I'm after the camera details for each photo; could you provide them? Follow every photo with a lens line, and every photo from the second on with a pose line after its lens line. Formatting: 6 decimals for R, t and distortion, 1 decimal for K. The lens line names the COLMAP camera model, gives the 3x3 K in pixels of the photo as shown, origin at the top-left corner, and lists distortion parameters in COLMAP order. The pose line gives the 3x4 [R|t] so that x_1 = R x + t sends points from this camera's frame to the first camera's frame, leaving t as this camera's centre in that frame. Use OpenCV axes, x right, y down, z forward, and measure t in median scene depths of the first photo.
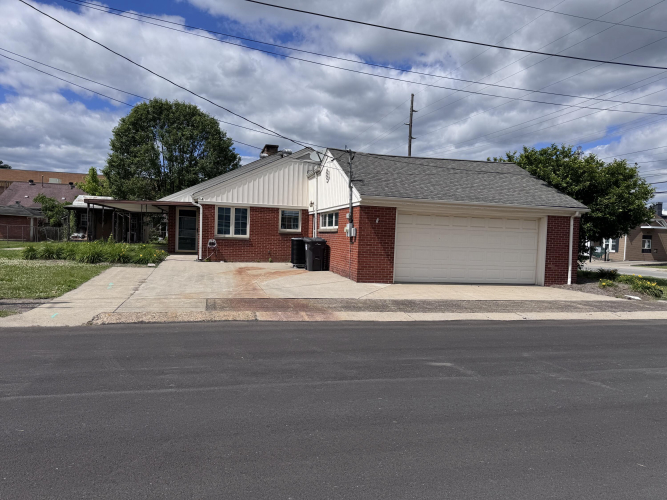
lens RADIAL K [[462.3, 0, 336.1], [0, 462.3, 249.1], [0, 0, 1]] dist [0.036191, -0.004560]
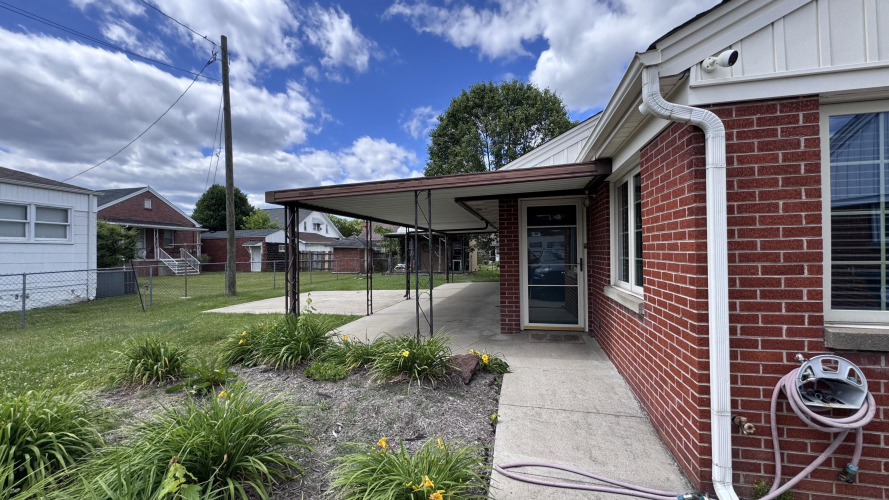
lens RADIAL K [[363.6, 0, 445.4], [0, 363.6, 249.3], [0, 0, 1]] dist [-0.001580, 0.000232]
pose [[0.881721, -0.048775, -0.469242, -0.301870], [0.028929, 0.998359, -0.049415, -0.047529], [0.470882, 0.029996, 0.881686, 0.831314]]
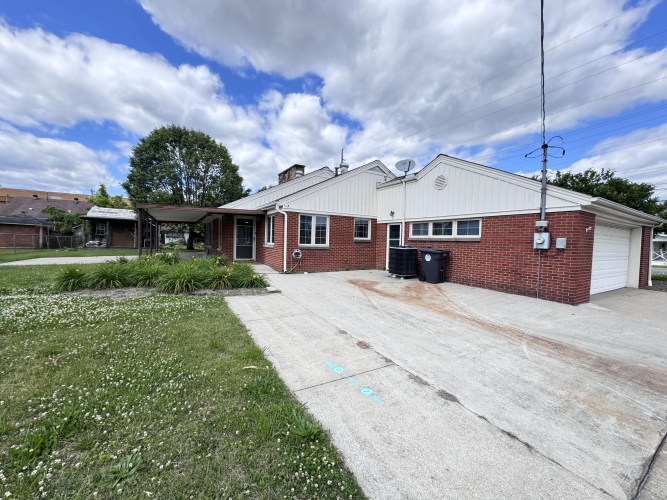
lens RADIAL K [[265.4, 0, 333.5], [0, 265.4, 248.6], [0, 0, 1]] dist [0.012632, 0.000317]
pose [[0.964680, -0.014395, 0.263029, -0.326430], [0.013027, 0.999891, 0.006944, -0.024488], [-0.263101, -0.003273, 0.964763, 0.450179]]
